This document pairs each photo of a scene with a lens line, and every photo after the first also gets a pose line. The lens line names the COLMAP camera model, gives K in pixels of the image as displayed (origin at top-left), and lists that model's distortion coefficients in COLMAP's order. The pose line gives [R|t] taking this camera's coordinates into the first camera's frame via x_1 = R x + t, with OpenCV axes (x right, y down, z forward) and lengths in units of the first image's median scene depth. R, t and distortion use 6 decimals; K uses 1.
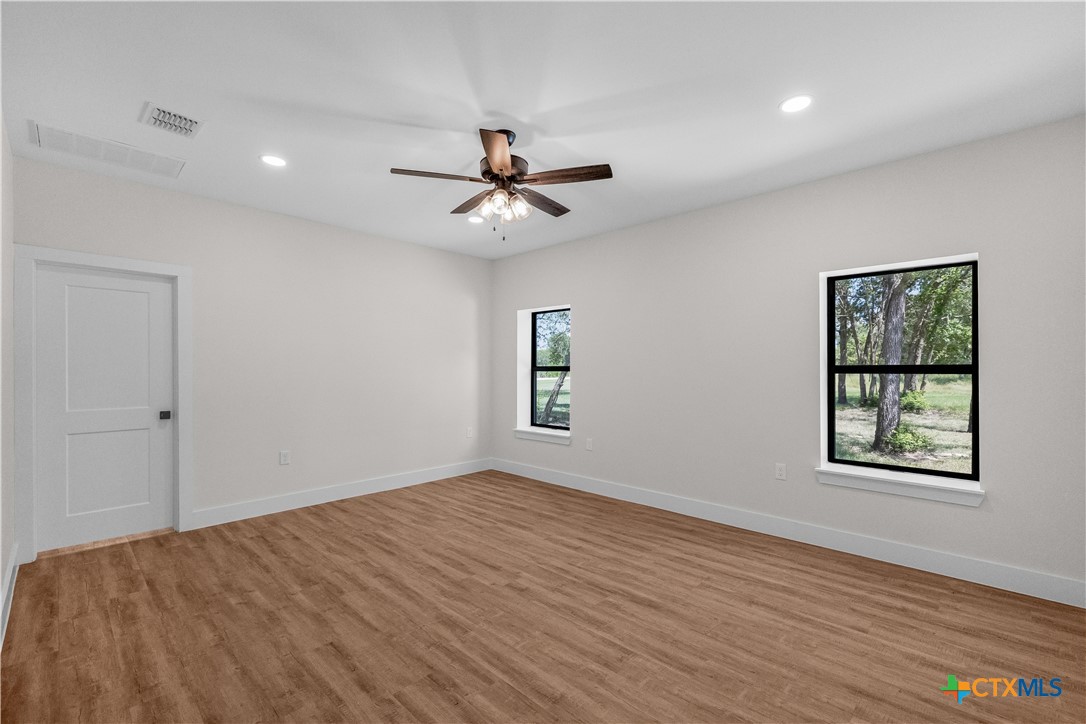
lens RADIAL K [[457.7, 0, 548.5], [0, 457.7, 365.4], [0, 0, 1]] dist [0.001758, -0.001767]
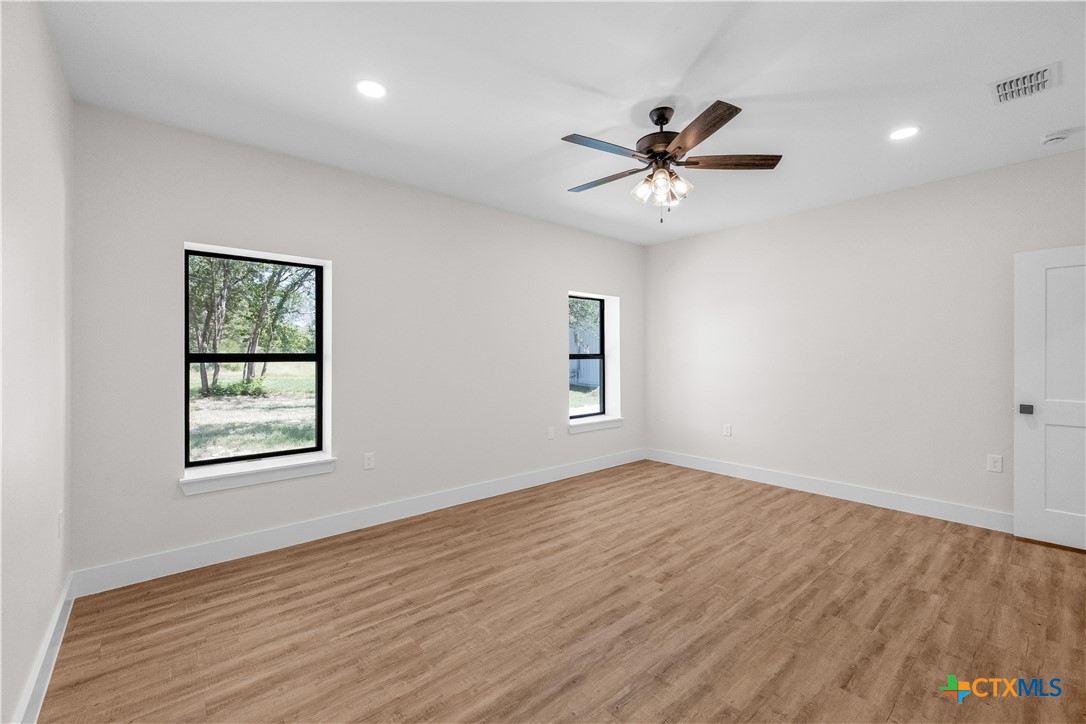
lens RADIAL K [[457.7, 0, 536.8], [0, 457.7, 359.9], [0, 0, 1]] dist [0.001758, -0.001767]
pose [[0.108638, -0.009575, 0.994035, -0.867519], [-0.003713, 0.999943, 0.010037, 0.003115], [-0.994074, -0.004781, 0.108596, 0.937554]]
